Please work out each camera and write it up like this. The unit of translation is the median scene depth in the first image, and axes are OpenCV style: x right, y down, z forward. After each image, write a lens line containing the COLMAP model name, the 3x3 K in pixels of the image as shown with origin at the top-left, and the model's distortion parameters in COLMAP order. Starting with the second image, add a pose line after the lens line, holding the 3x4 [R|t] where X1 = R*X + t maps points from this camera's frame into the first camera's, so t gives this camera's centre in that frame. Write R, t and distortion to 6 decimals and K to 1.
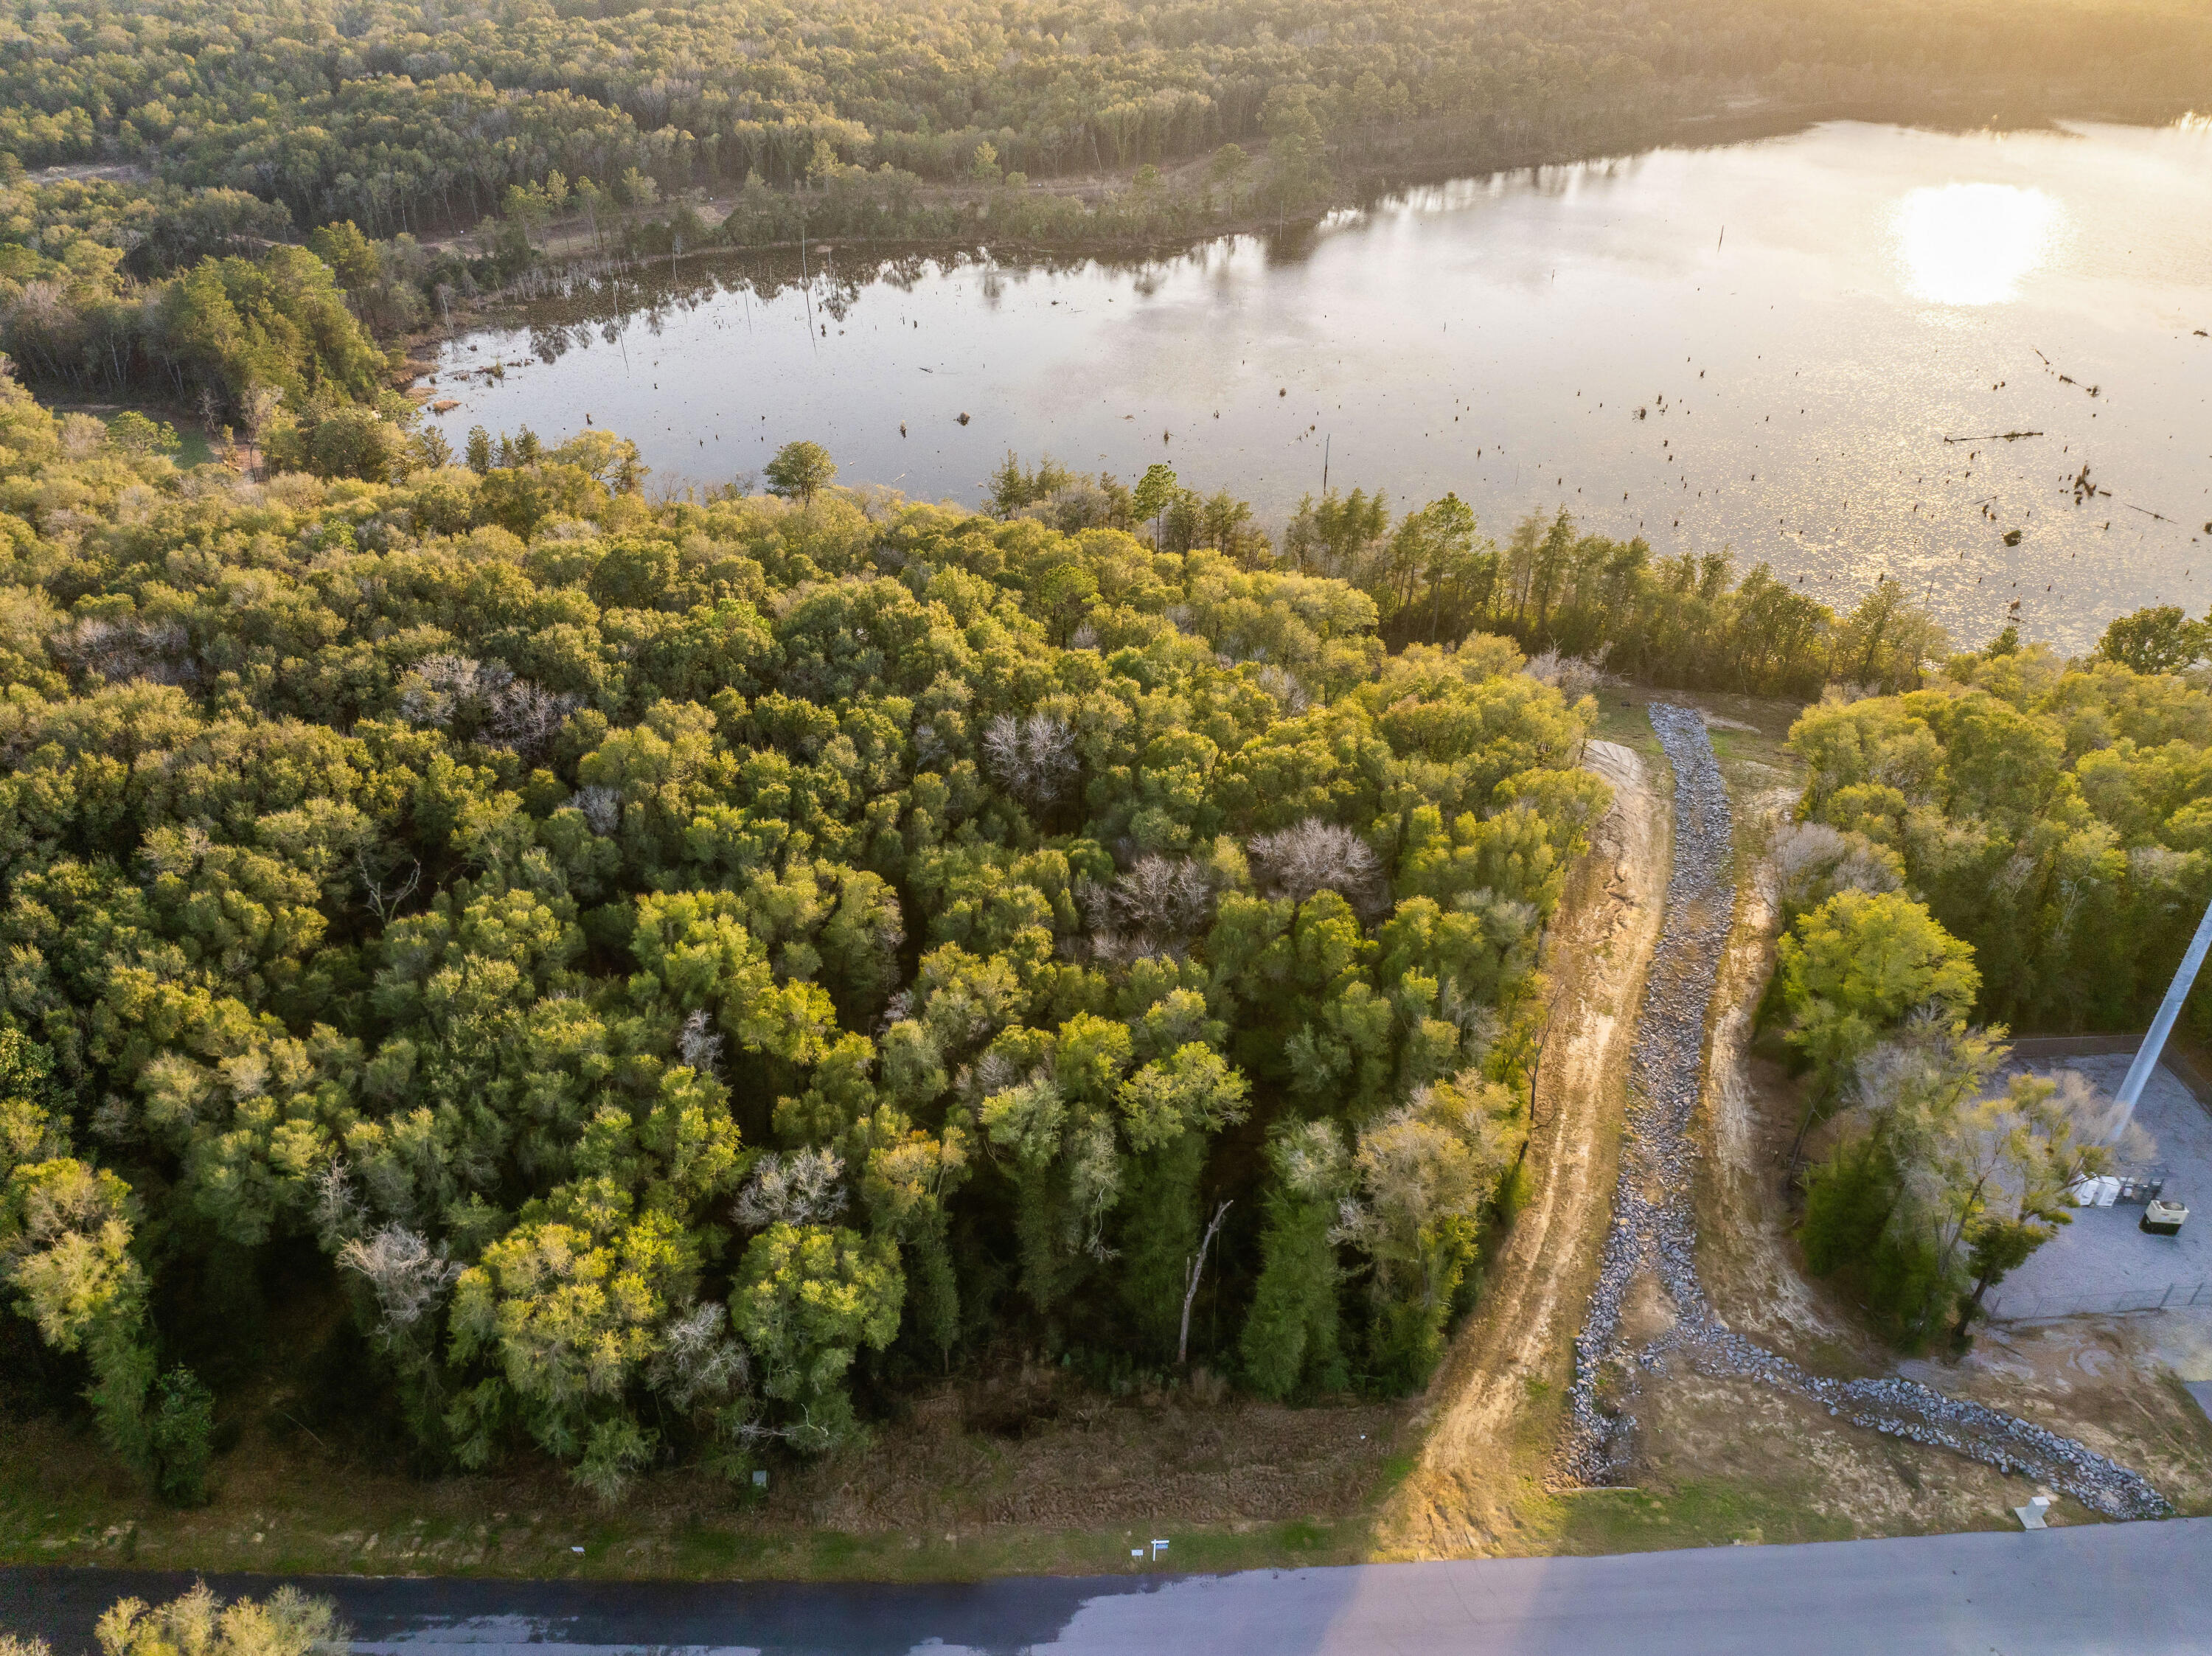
lens RADIAL K [[1539.2, 0, 1106.0], [0, 1539.2, 828.0], [0, 0, 1]] dist [-0.044427, 0.001272]
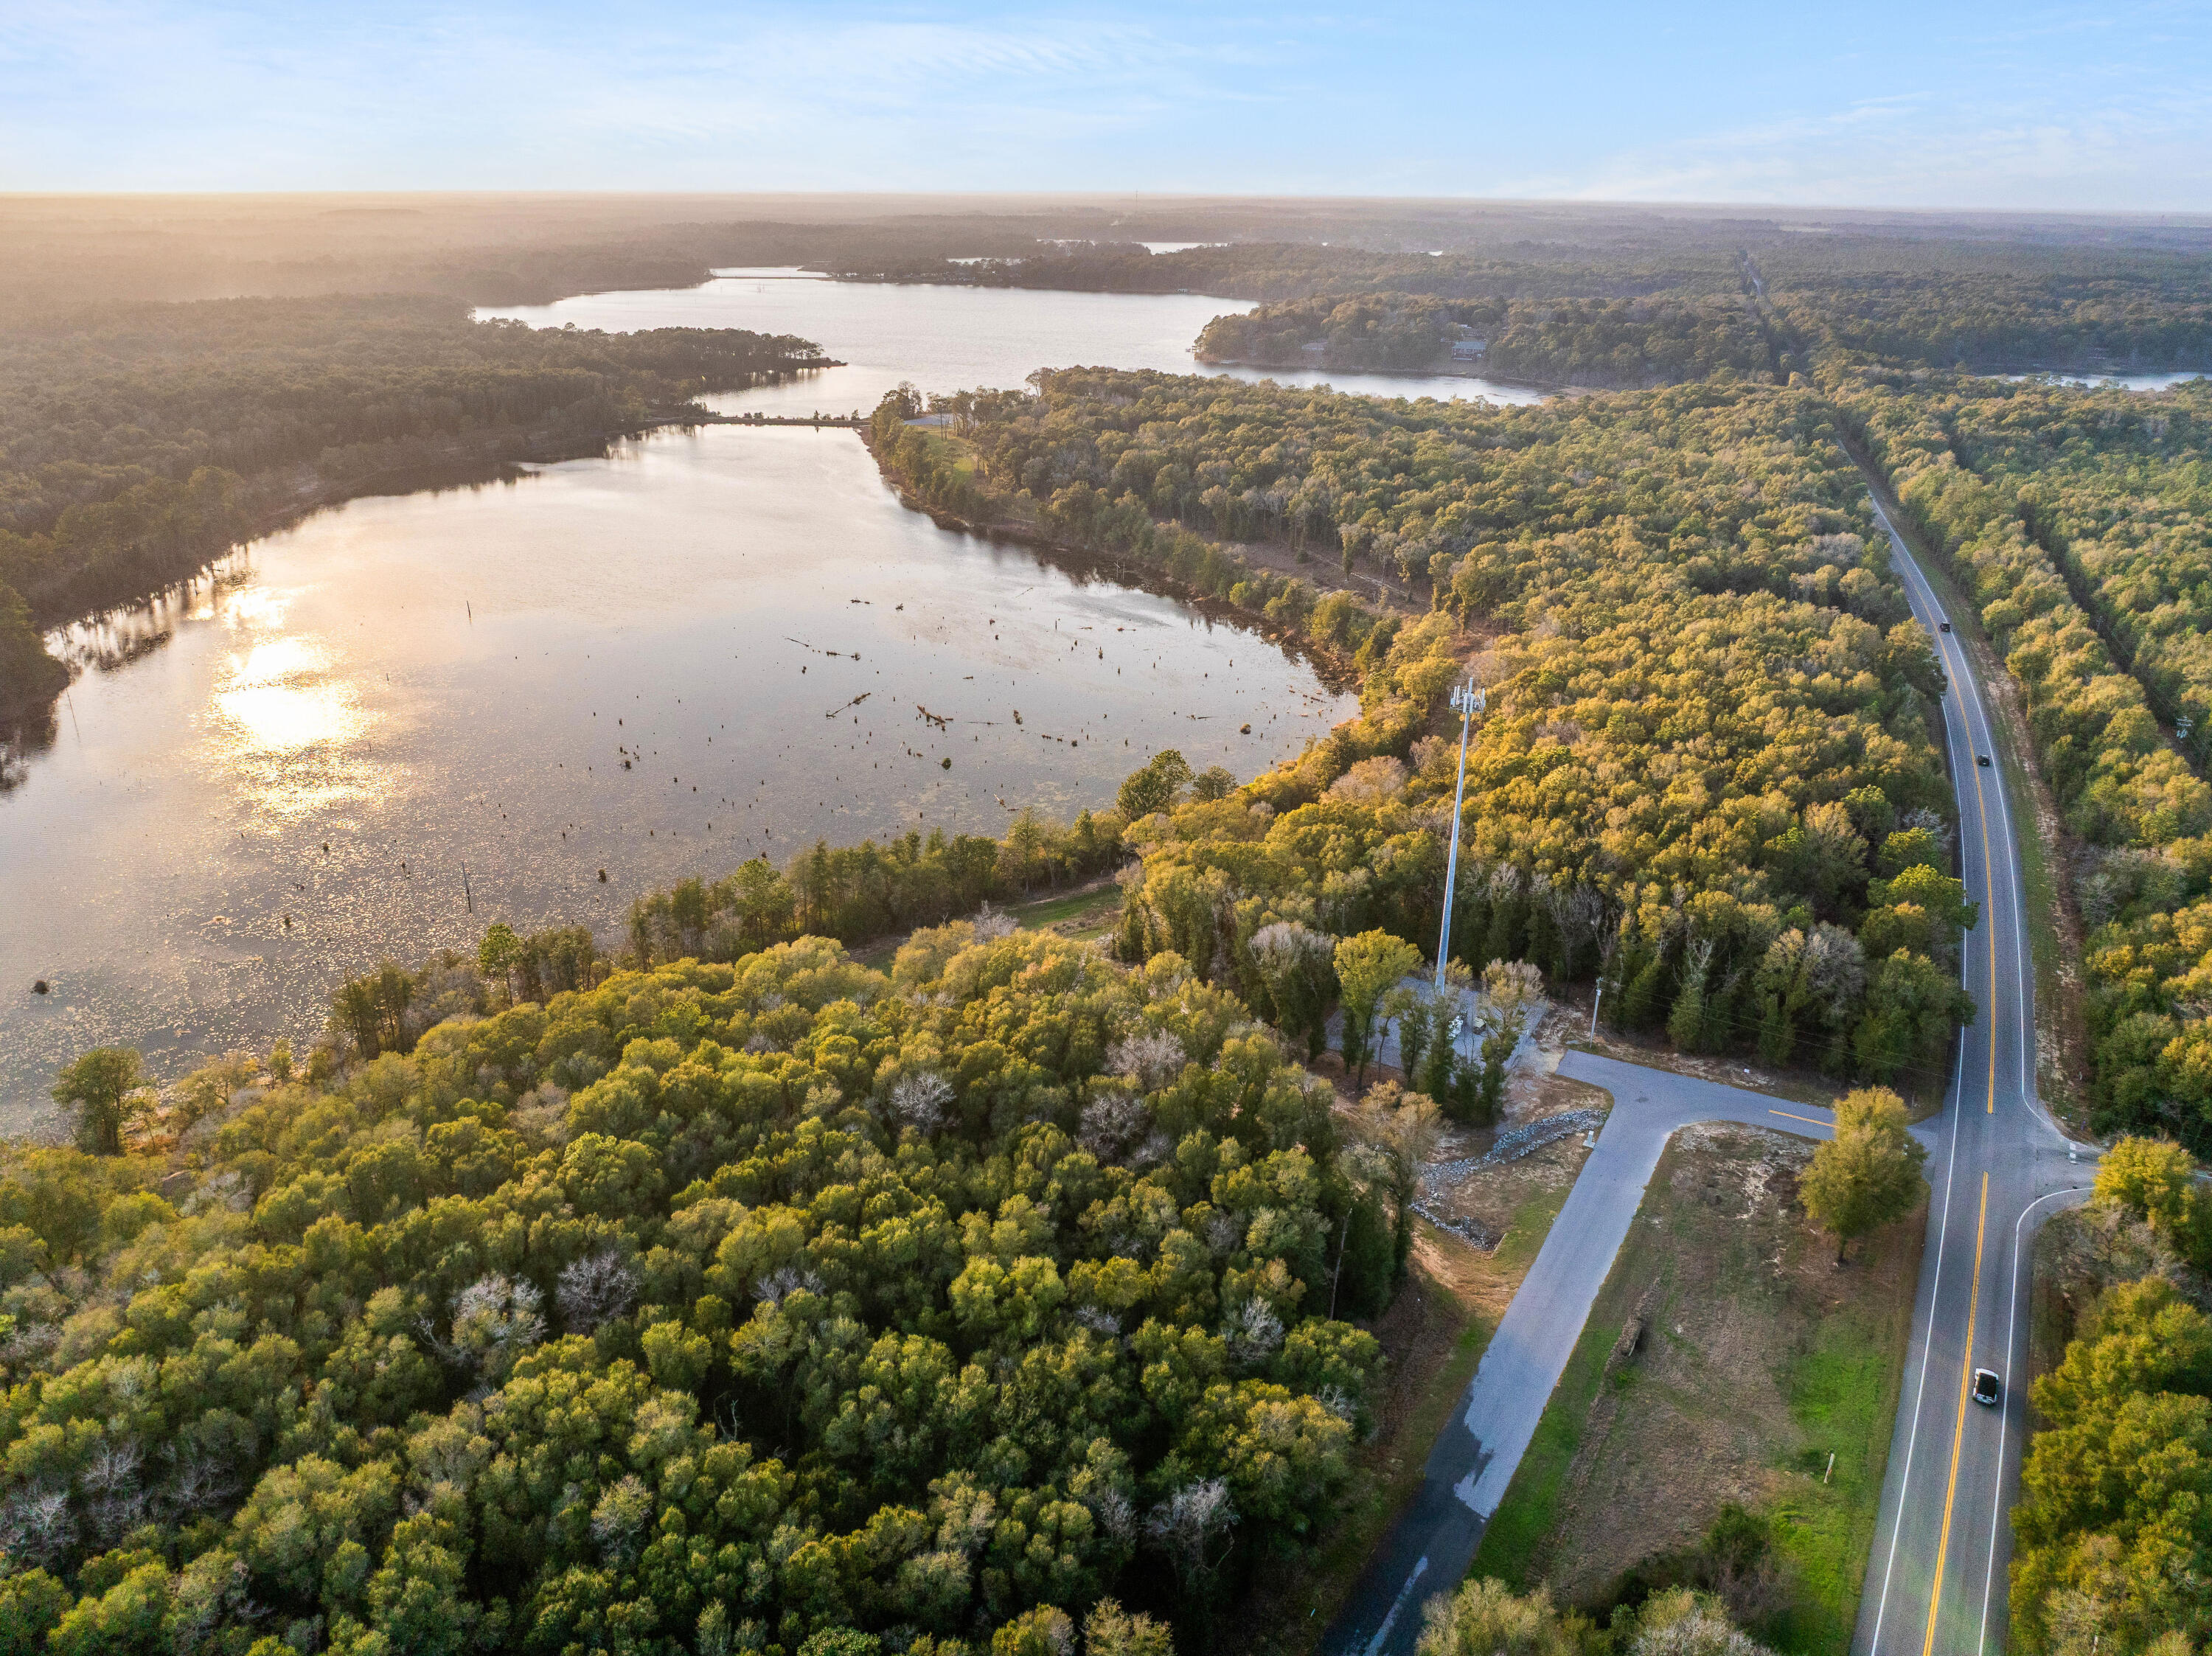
lens RADIAL K [[1539.2, 0, 1106.0], [0, 1539.2, 828.0], [0, 0, 1]] dist [-0.044427, 0.001272]
pose [[0.543751, -0.314755, 0.777987, -0.922413], [0.454881, 0.889562, 0.041969, -0.243702], [-0.705278, 0.331071, 0.626876, -0.032041]]
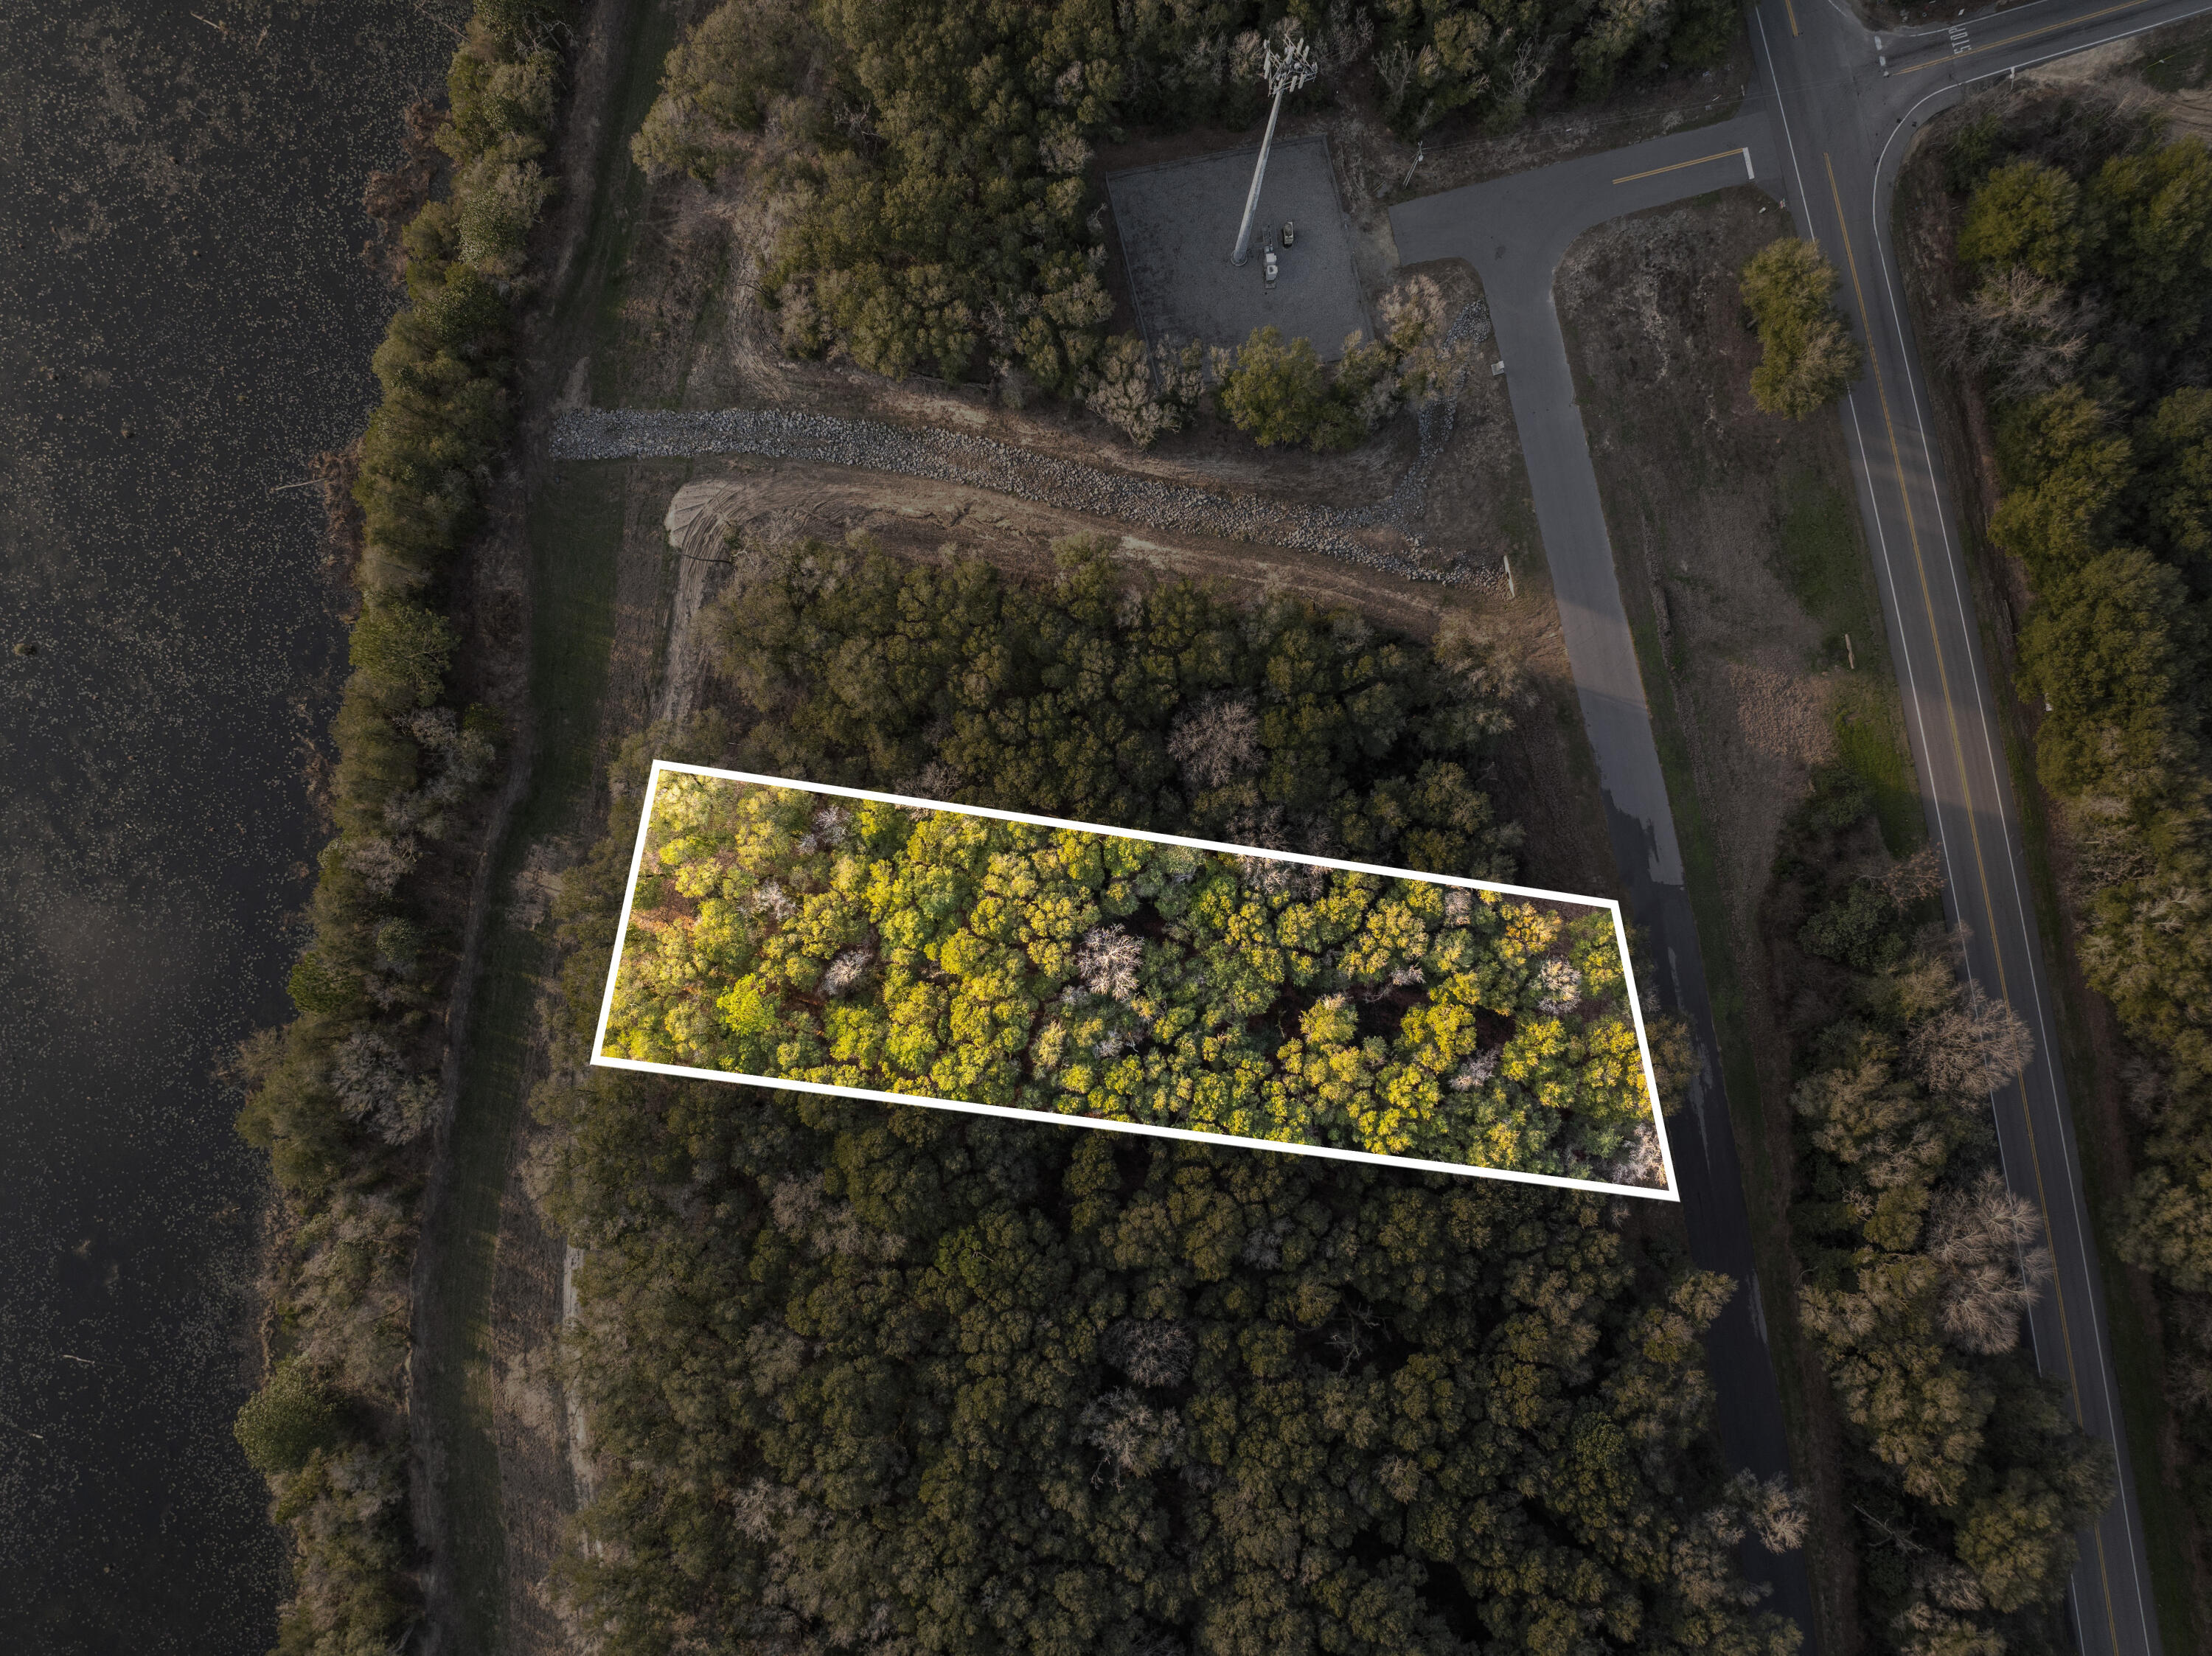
lens RADIAL K [[1539.2, 0, 1106.0], [0, 1539.2, 828.0], [0, 0, 1]] dist [-0.044427, 0.001272]
pose [[-0.183075, -0.983096, -0.002494, 0.068161], [0.541329, -0.102925, 0.834488, -1.127920], [-0.820638, 0.151424, 0.551021, 0.261172]]
